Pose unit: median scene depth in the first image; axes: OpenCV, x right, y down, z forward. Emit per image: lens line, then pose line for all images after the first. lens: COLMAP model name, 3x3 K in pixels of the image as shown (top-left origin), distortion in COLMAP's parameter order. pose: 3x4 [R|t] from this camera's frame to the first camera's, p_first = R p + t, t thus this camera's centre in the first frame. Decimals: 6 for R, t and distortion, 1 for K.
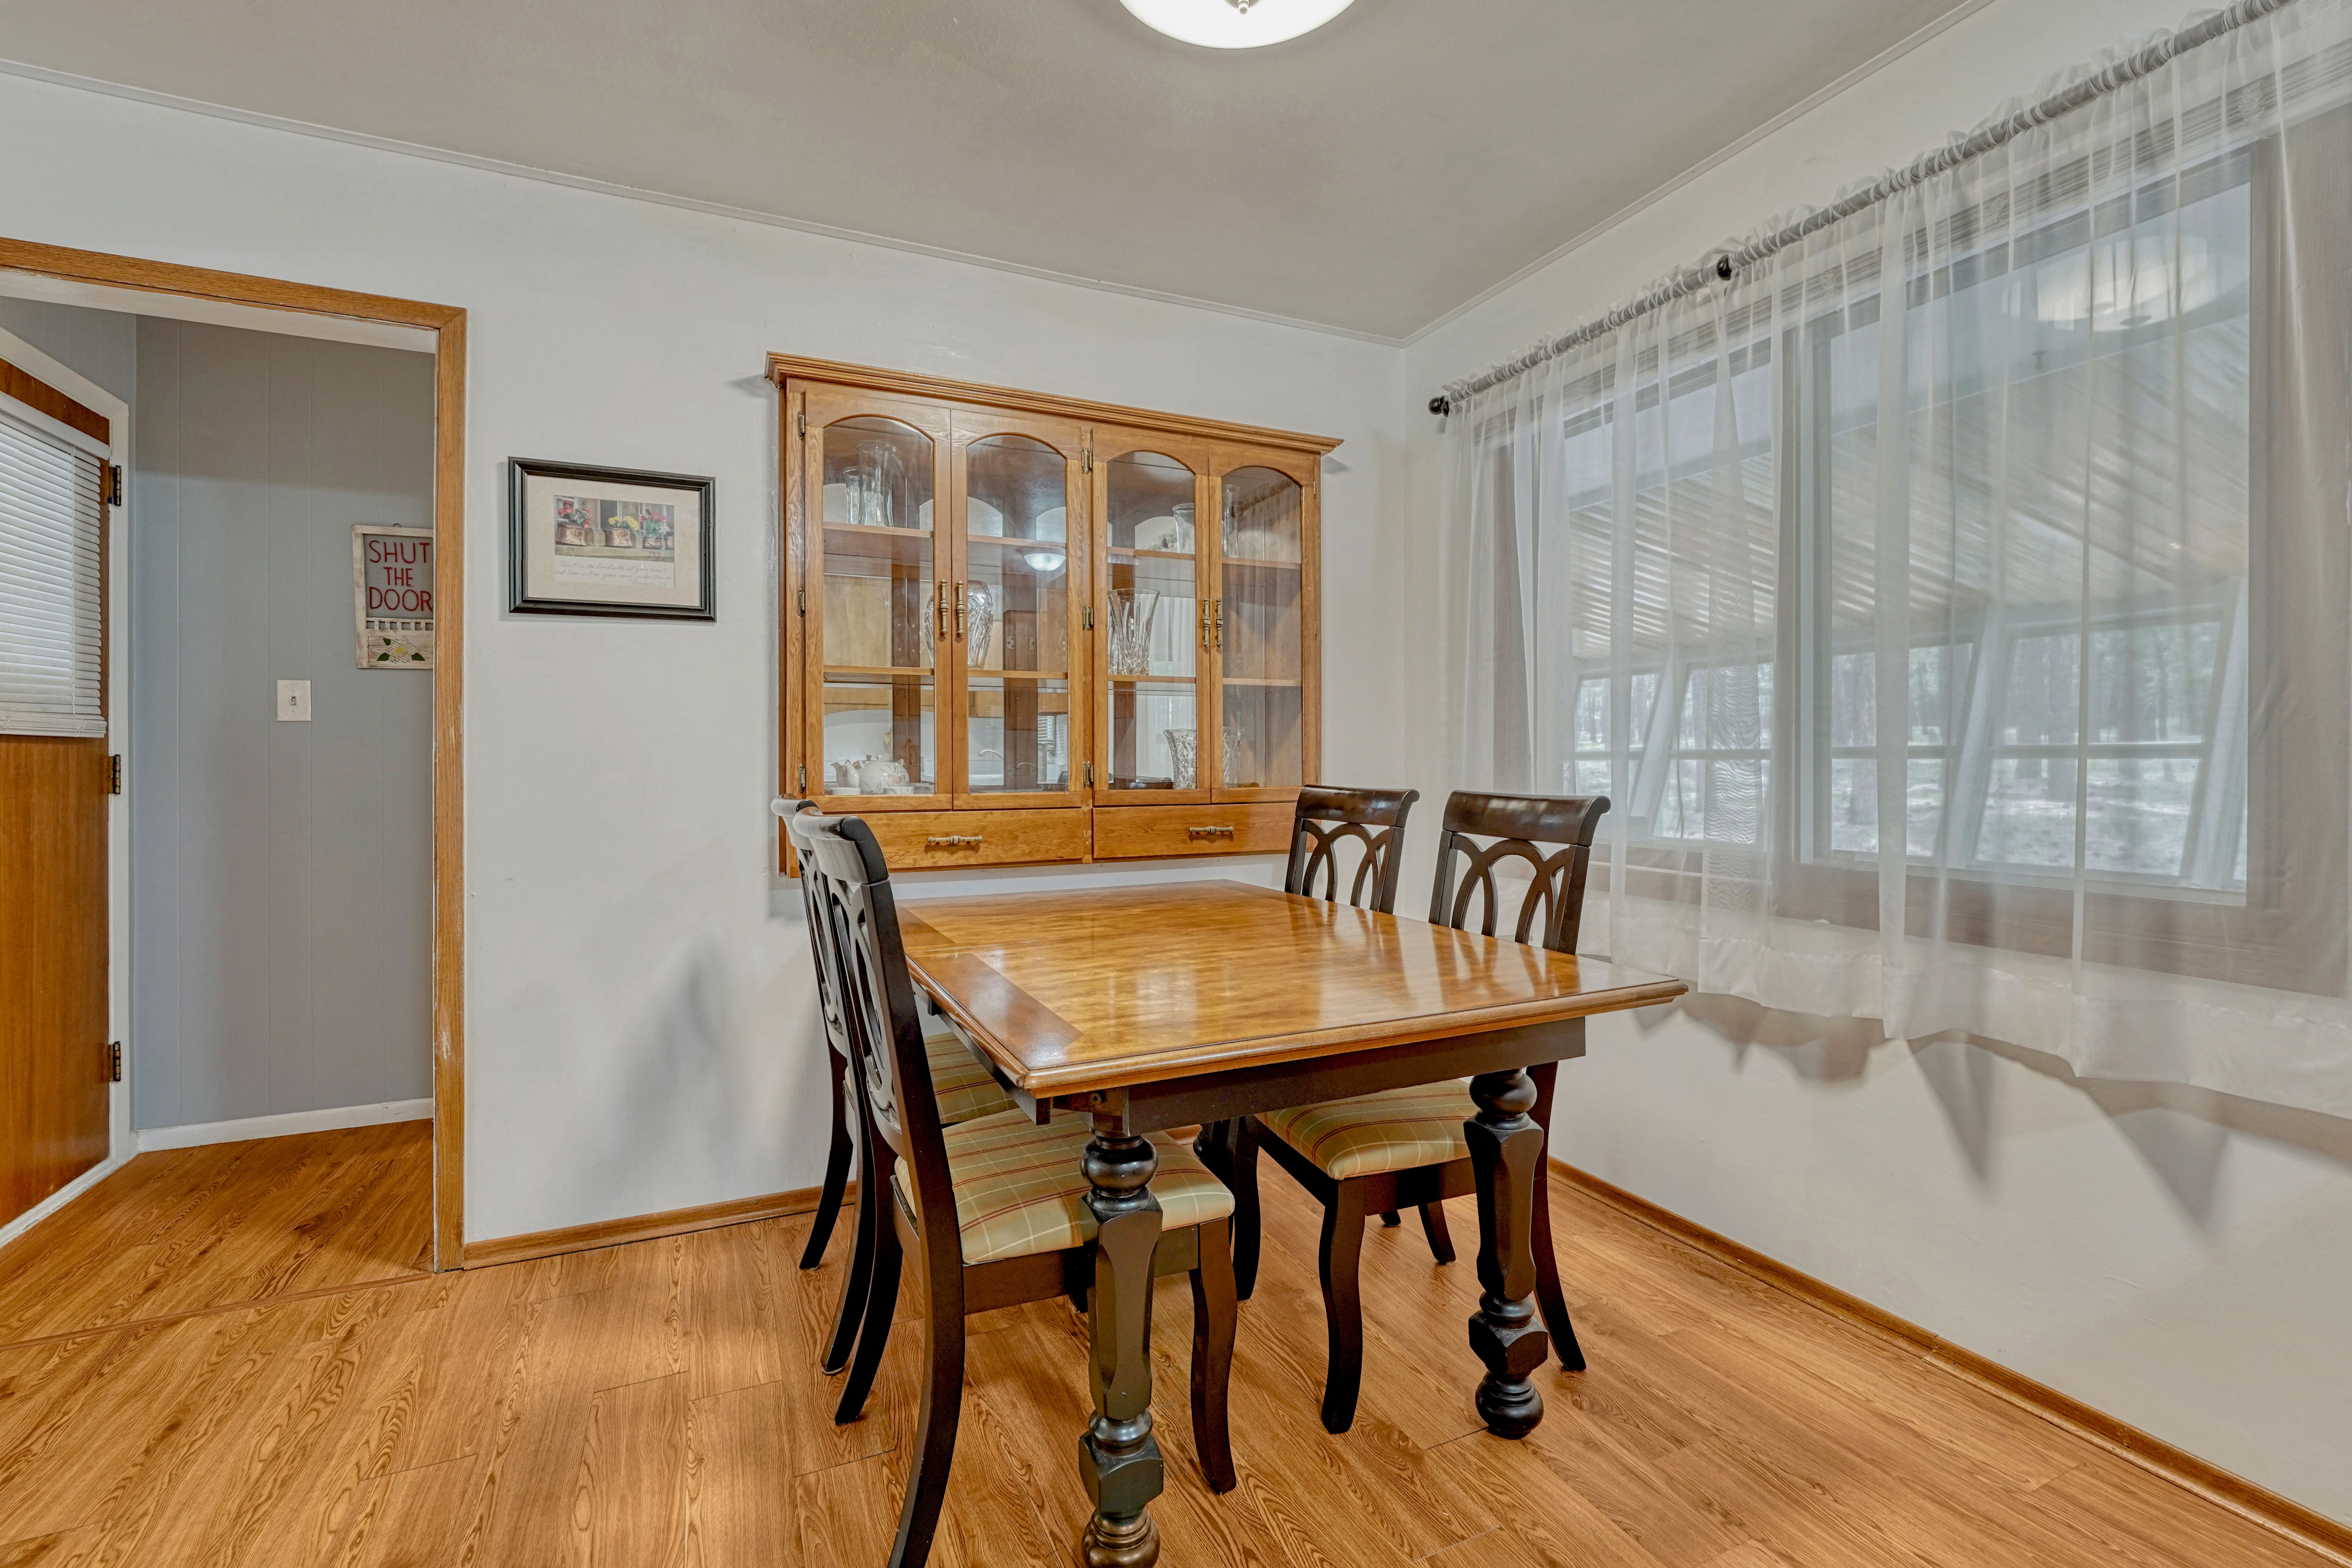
lens RADIAL K [[987.2, 0, 1182.7], [0, 987.2, 756.4], [0, 0, 1]] dist [-0.008446, 0.000308]
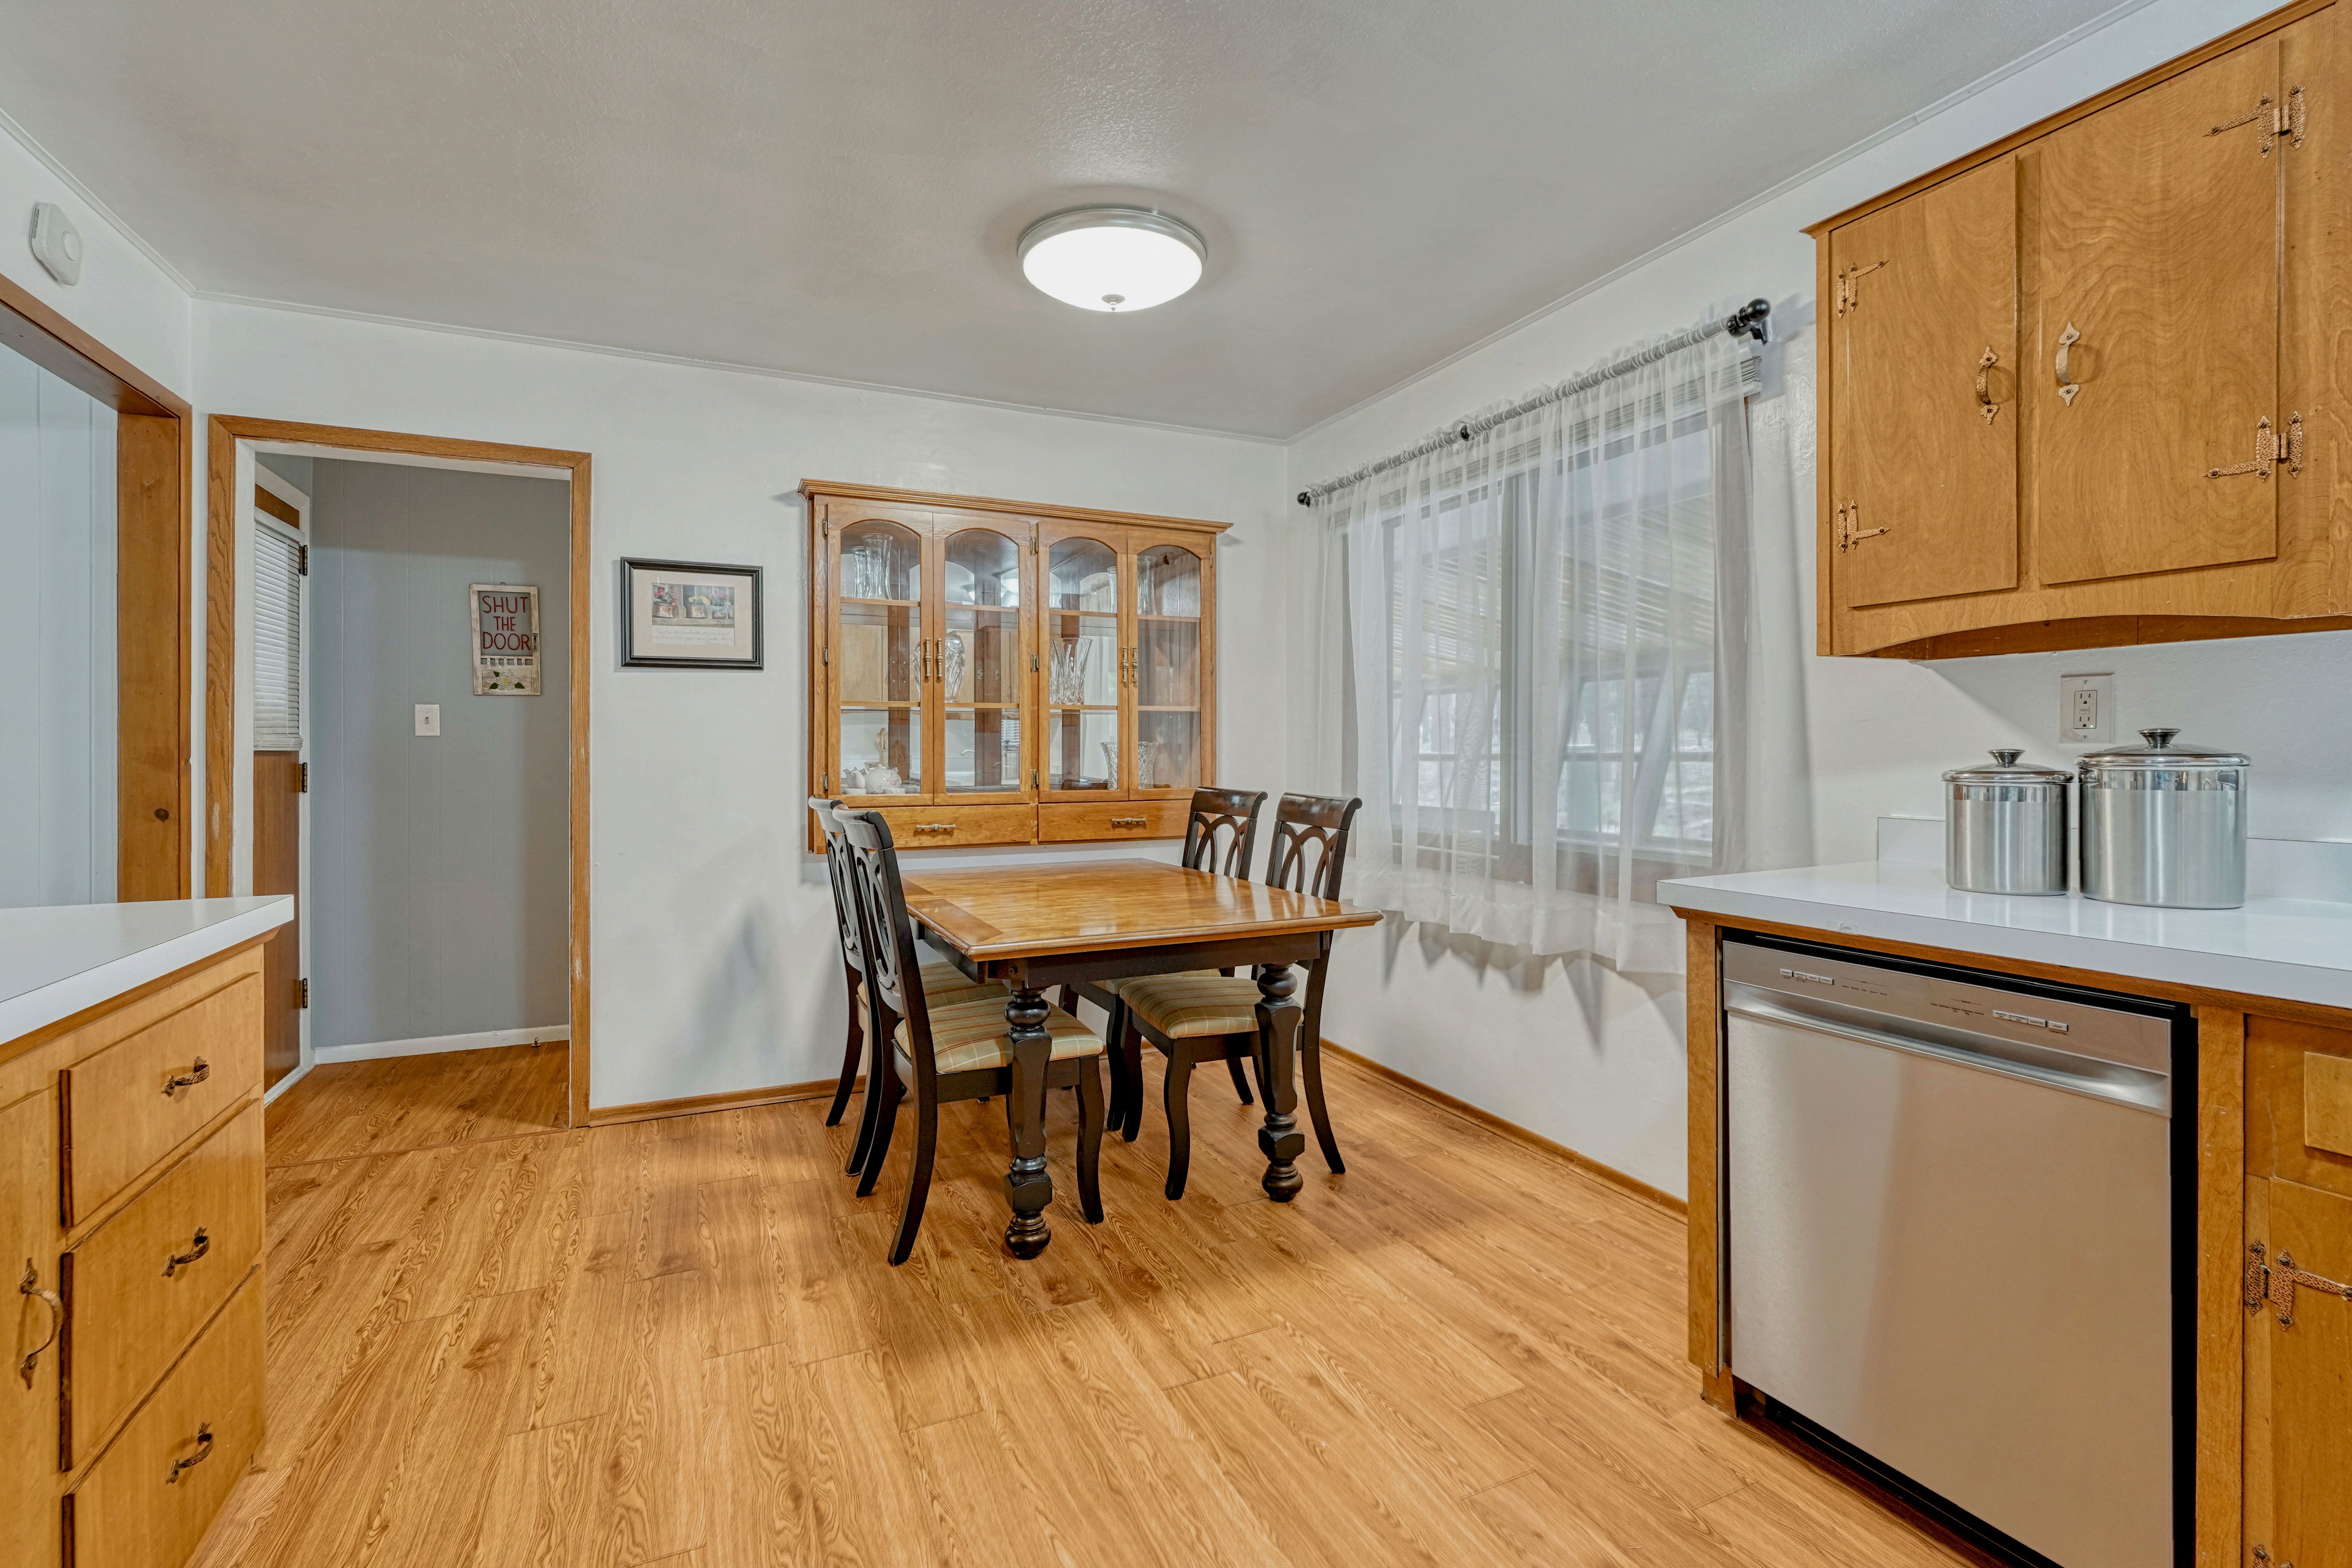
lens RADIAL K [[1022.9, 0, 1180.2], [0, 1022.9, 749.8], [0, 0, 1]] dist [-0.005284, -0.000152]
pose [[0.999998, 0.001785, 0.001293, 0.126359], [-0.001787, 0.999996, 0.002186, -0.031437], [-0.001289, -0.002188, 0.999997, -0.495908]]
